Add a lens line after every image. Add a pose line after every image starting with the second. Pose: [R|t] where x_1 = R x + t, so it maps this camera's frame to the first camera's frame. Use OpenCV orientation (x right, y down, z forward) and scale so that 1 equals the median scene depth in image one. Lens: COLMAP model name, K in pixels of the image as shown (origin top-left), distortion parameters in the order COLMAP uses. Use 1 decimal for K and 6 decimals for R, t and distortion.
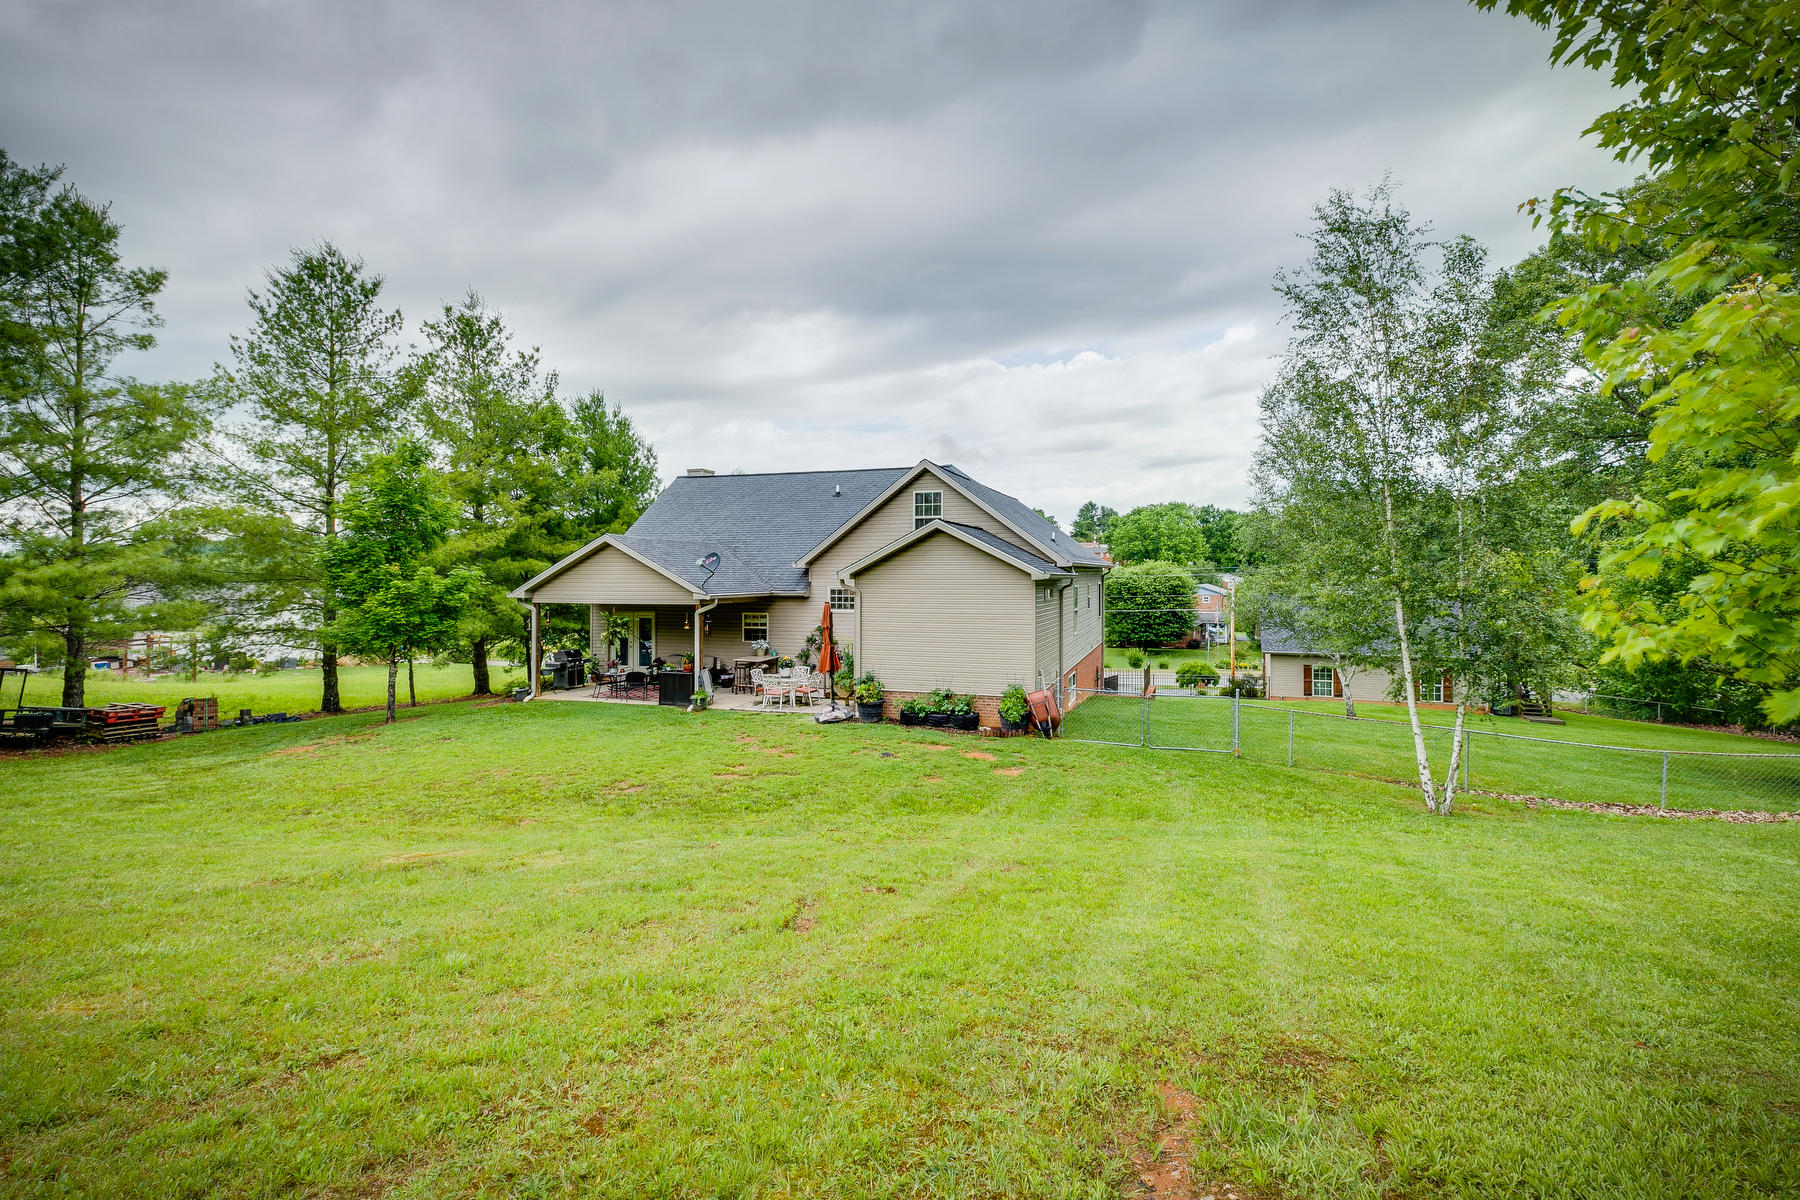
lens RADIAL K [[825.0, 0, 891.3], [0, 825.0, 553.8], [0, 0, 1]] dist [0.001168, -0.000094]
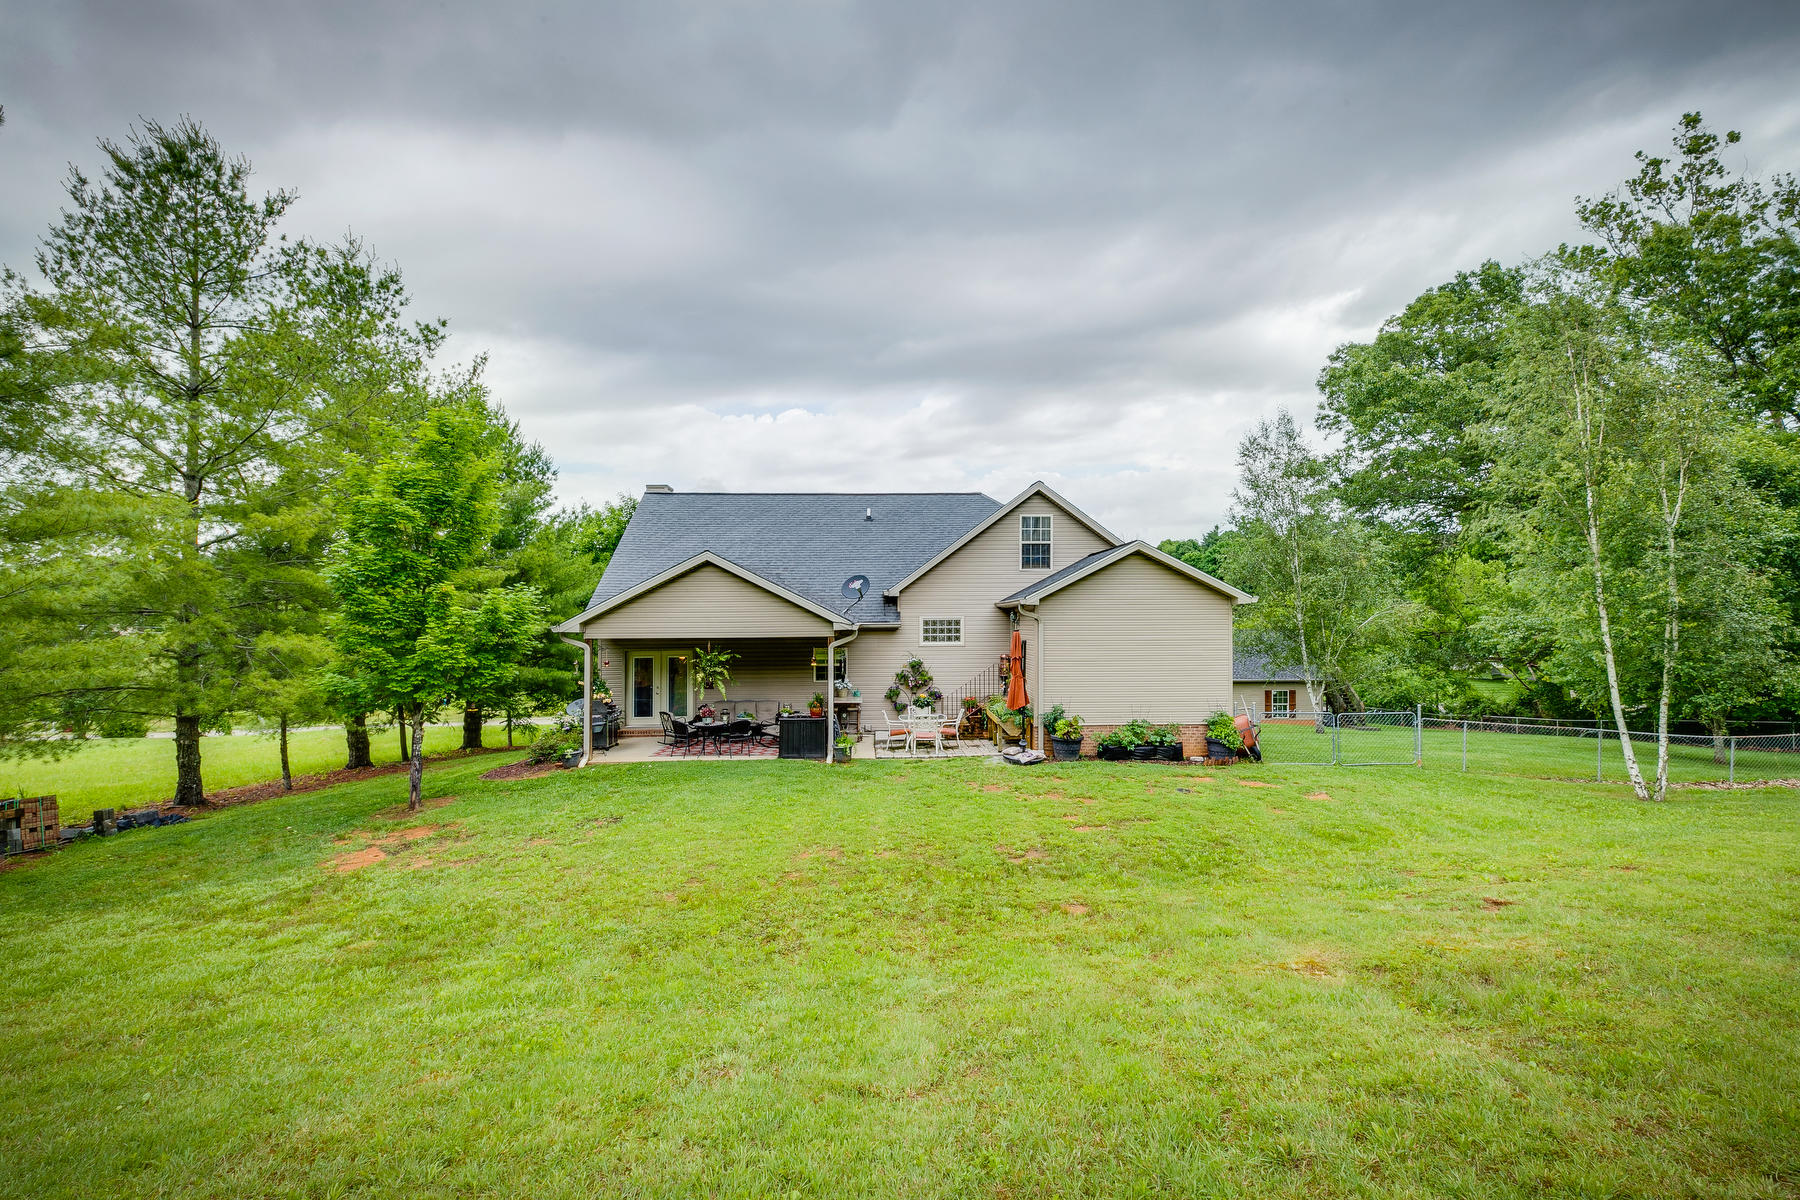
lens RADIAL K [[806.4, 0, 896.9], [0, 806.4, 597.0], [0, 0, 1]] dist [-0.000012, -0.000443]
pose [[0.935035, 0.004246, 0.354530, -0.406282], [-0.002520, 0.999983, -0.005331, 0.022262], [-0.354547, 0.004091, 0.935029, 0.179525]]
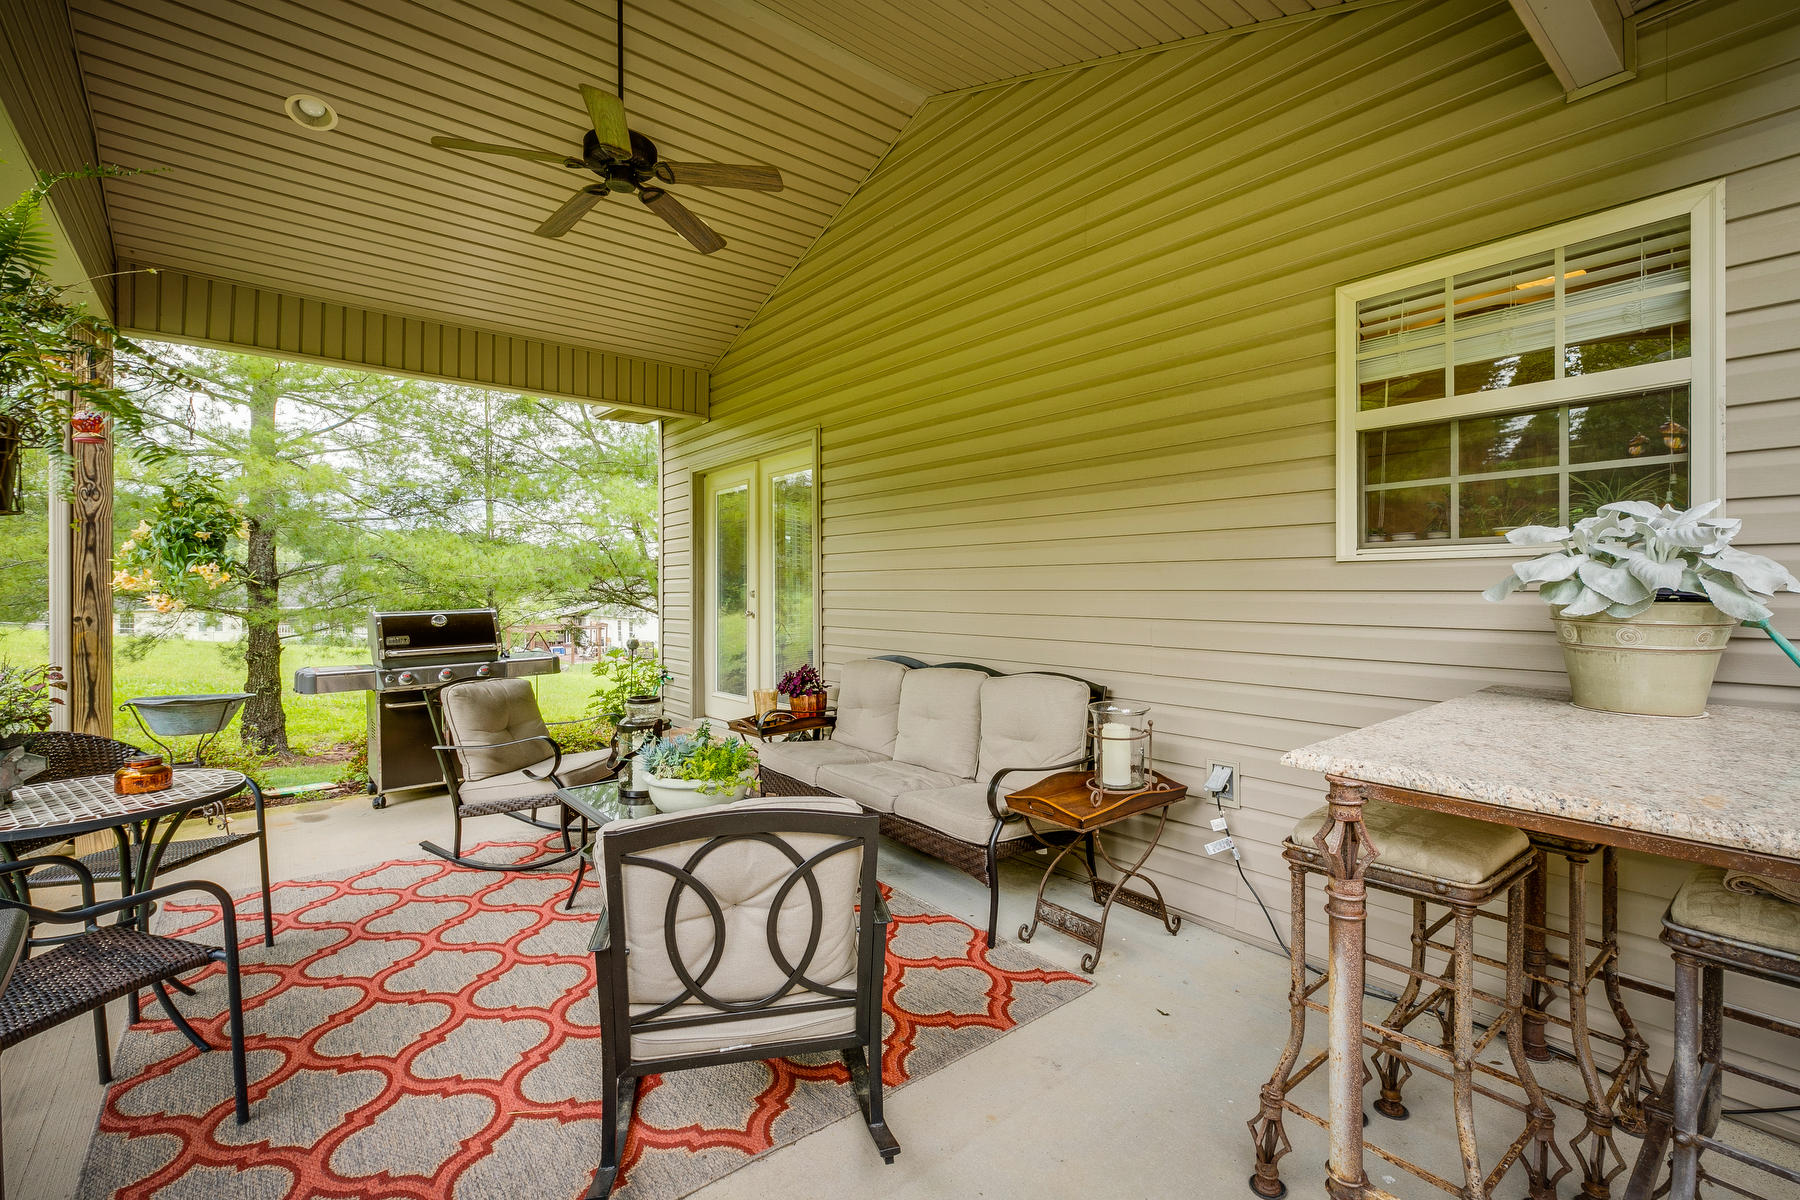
lens RADIAL K [[806.4, 0, 896.9], [0, 806.4, 597.0], [0, 0, 1]] dist [-0.000012, -0.000443]
pose [[0.855004, 0.006246, -0.518584, -0.178300], [0.010263, 0.999528, 0.028960, 0.109934], [0.518520, -0.030083, 0.854536, 0.894227]]
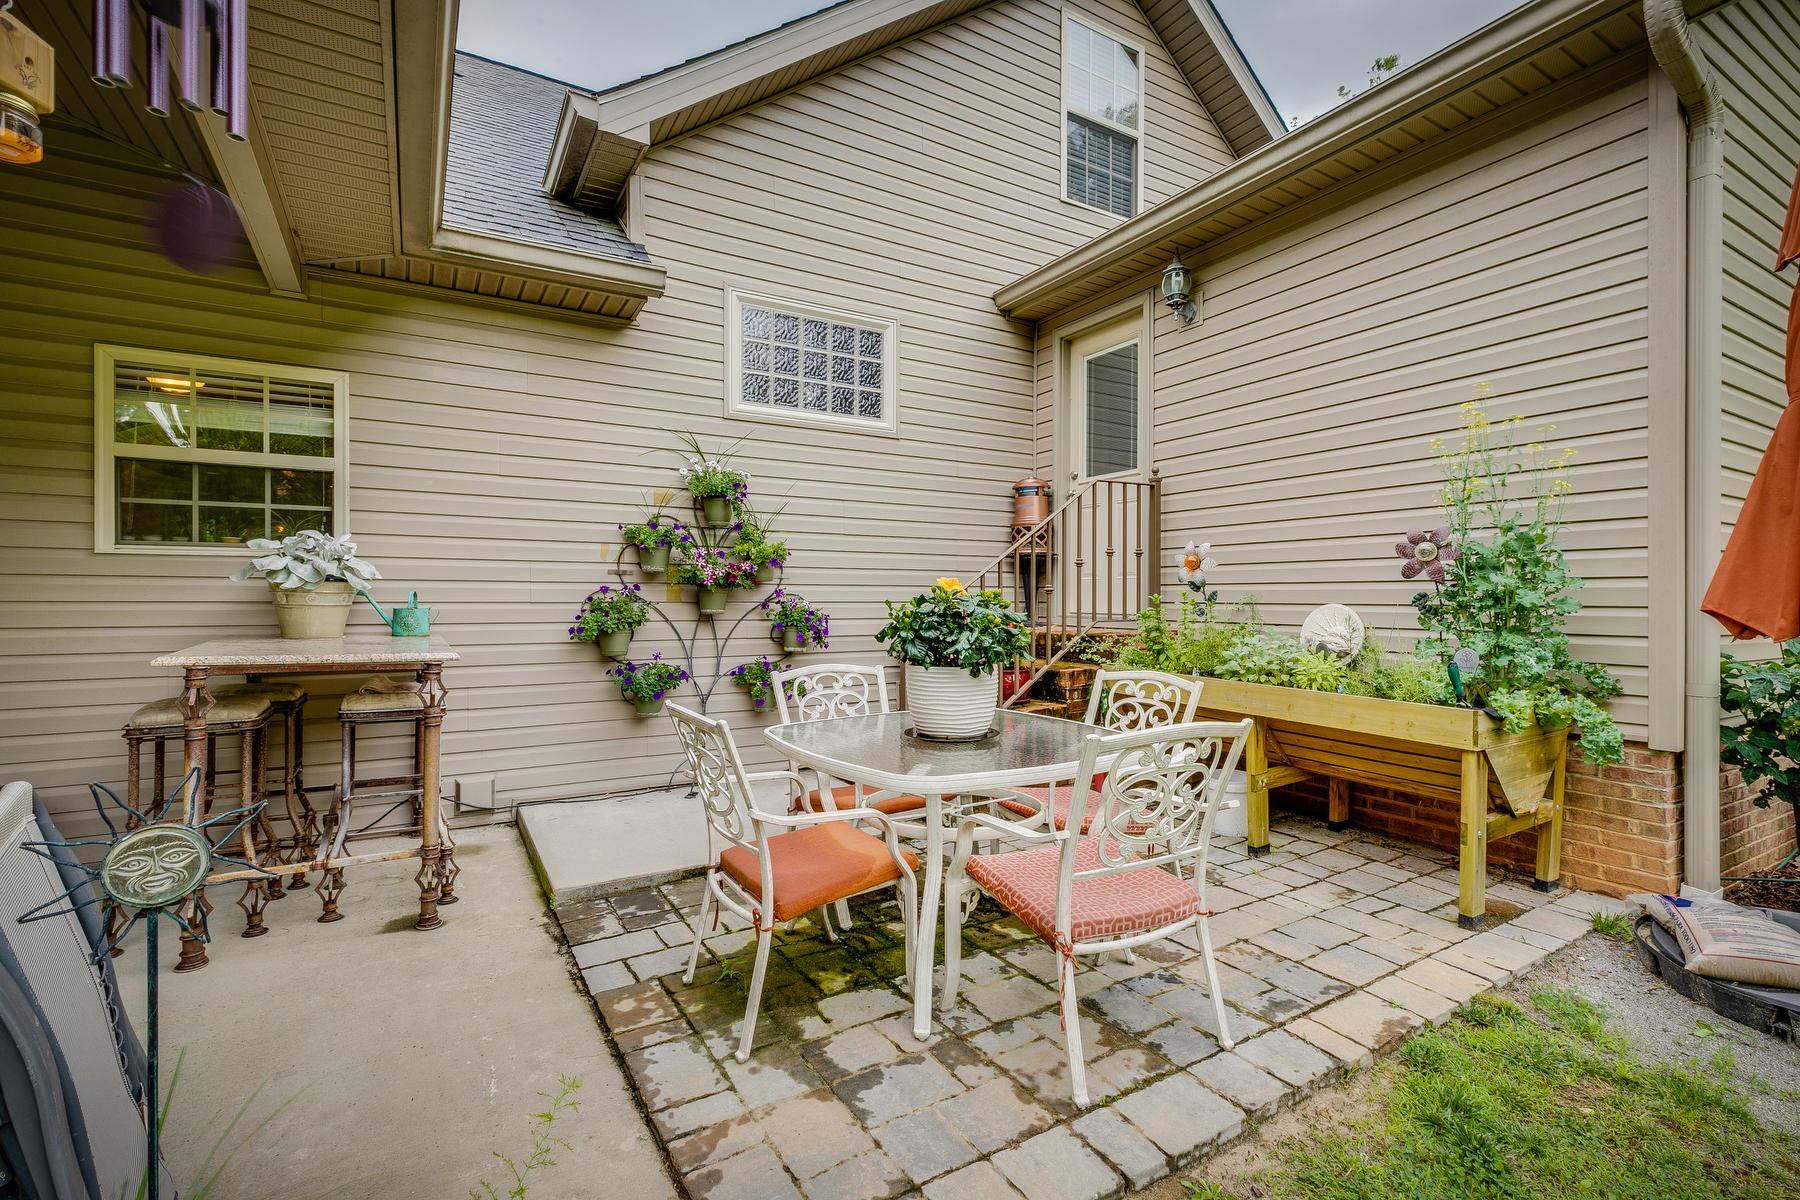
lens RADIAL K [[806.4, 0, 896.9], [0, 806.4, 597.0], [0, 0, 1]] dist [-0.000012, -0.000443]
pose [[0.631459, 0.004303, 0.775397, -0.204453], [-0.018179, 0.999792, 0.009255, 0.112665], [-0.775196, -0.019940, 0.631406, 0.821247]]
